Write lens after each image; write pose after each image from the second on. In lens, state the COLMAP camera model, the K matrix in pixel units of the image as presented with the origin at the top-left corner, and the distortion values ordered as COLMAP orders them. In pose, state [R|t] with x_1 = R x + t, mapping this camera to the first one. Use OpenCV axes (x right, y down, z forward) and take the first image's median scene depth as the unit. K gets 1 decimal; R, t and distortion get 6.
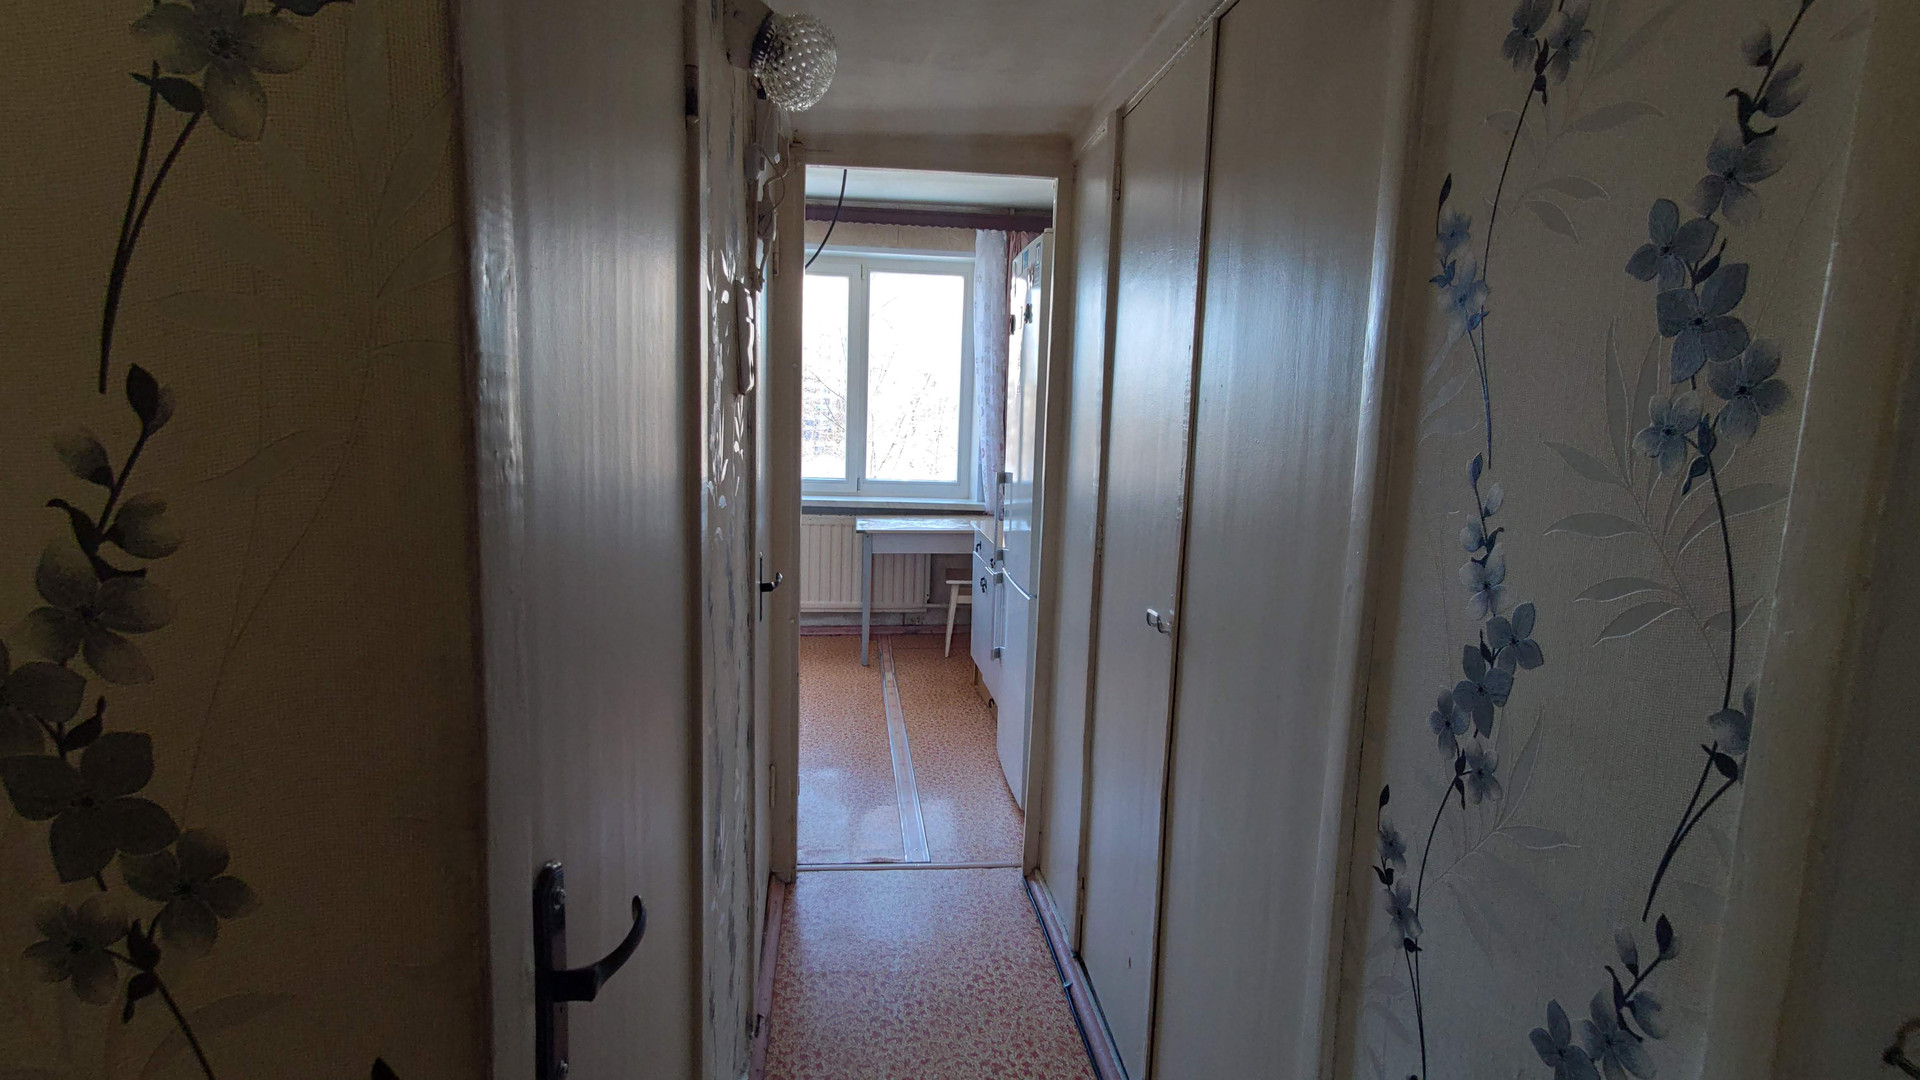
lens RADIAL K [[924.7, 0, 960.0], [0, 924.7, 525.1], [0, 0, 1]] dist [0.026474, 0.000048]
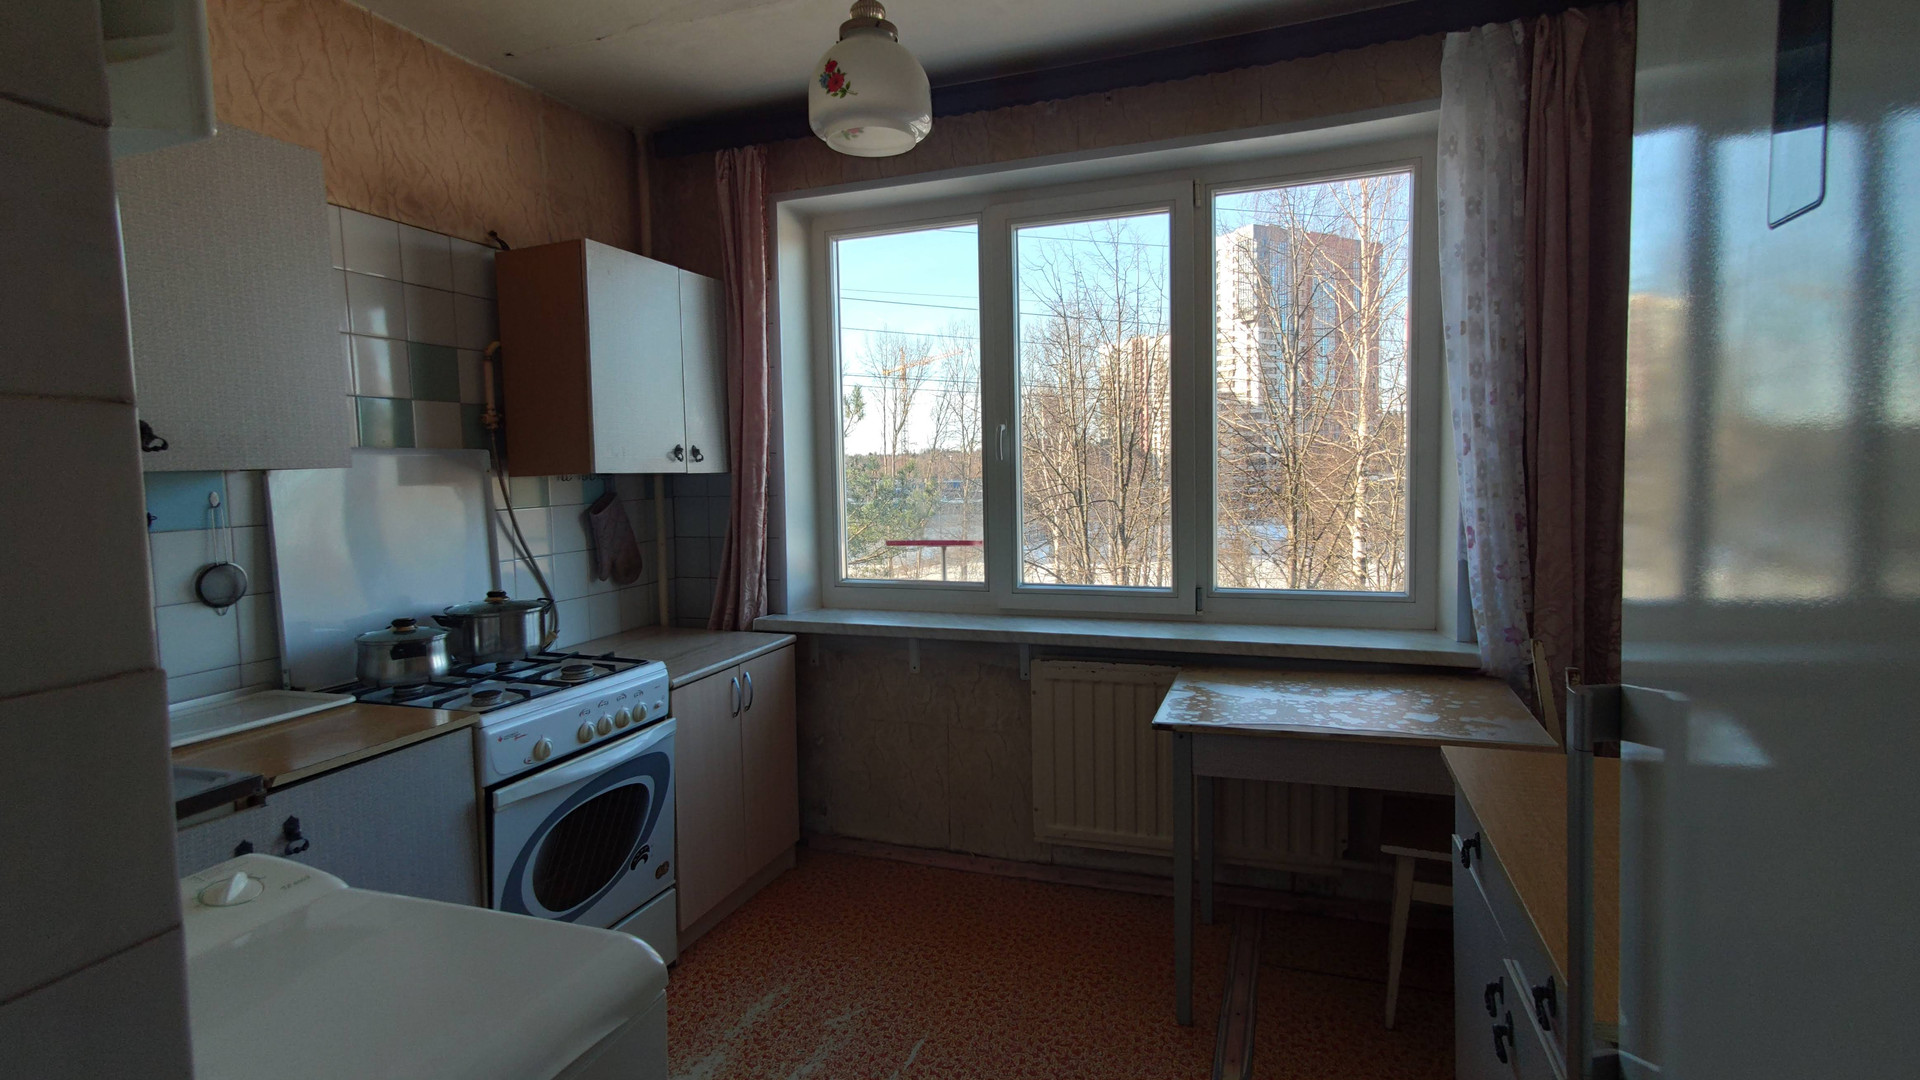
lens RADIAL K [[924.7, 0, 963.6], [0, 924.7, 539.8], [0, 0, 1]] dist [0.026474, 0.000048]
pose [[0.893921, -0.022858, -0.447641, 0.007802], [-0.003595, 0.998301, -0.058156, -0.050427], [0.448210, 0.053596, 0.892320, 0.500487]]
